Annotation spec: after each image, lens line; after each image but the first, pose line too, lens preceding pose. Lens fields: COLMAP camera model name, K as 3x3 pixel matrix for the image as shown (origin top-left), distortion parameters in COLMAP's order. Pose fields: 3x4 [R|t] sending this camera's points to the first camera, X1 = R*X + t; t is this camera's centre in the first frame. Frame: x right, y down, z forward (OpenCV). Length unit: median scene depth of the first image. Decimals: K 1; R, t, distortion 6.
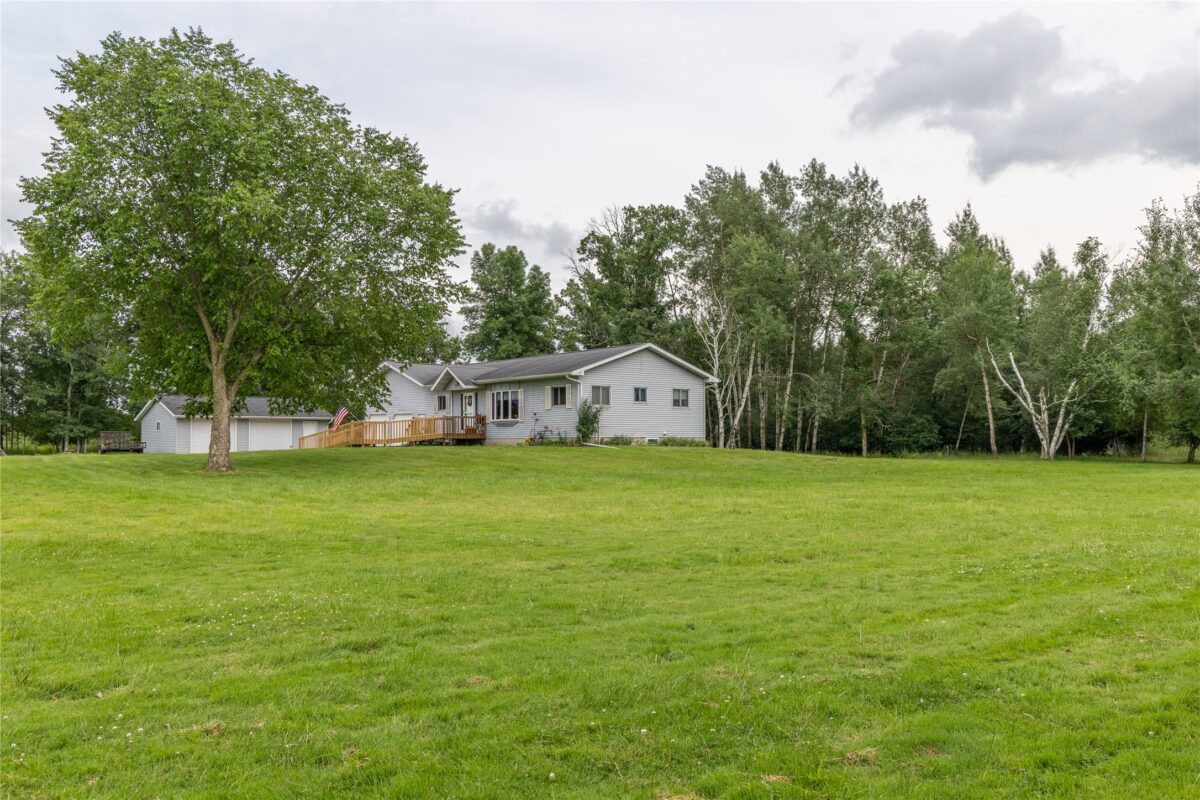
lens RADIAL K [[1030.1, 0, 600.0], [0, 1030.1, 400.0], [0, 0, 1]] dist [-0.000438, 0.000217]
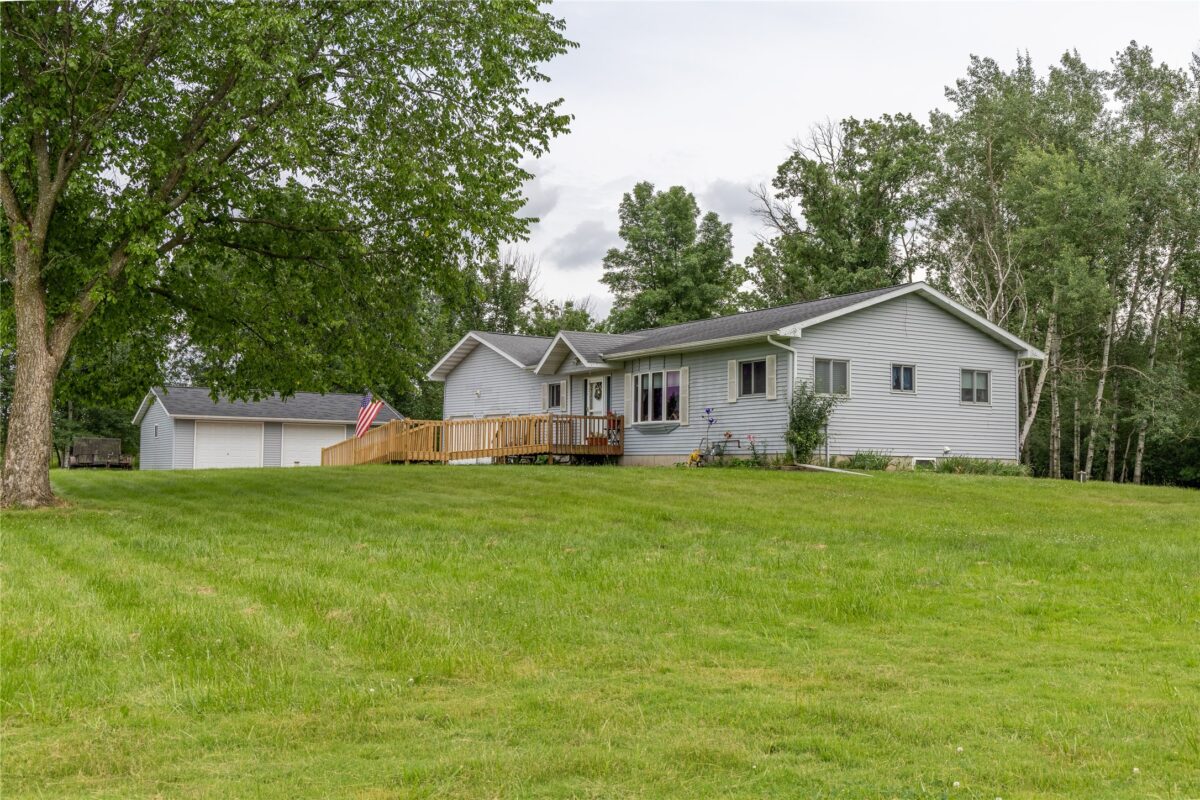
lens RADIAL K [[1195.0, 0, 599.1], [0, 1195.0, 383.6], [0, 0, 1]] dist [0.082552, -0.380985]
pose [[0.988137, 0.007098, -0.153412, -0.014811], [-0.011716, 0.999505, -0.029214, 0.012165], [0.153128, 0.030664, 0.987730, 0.232704]]
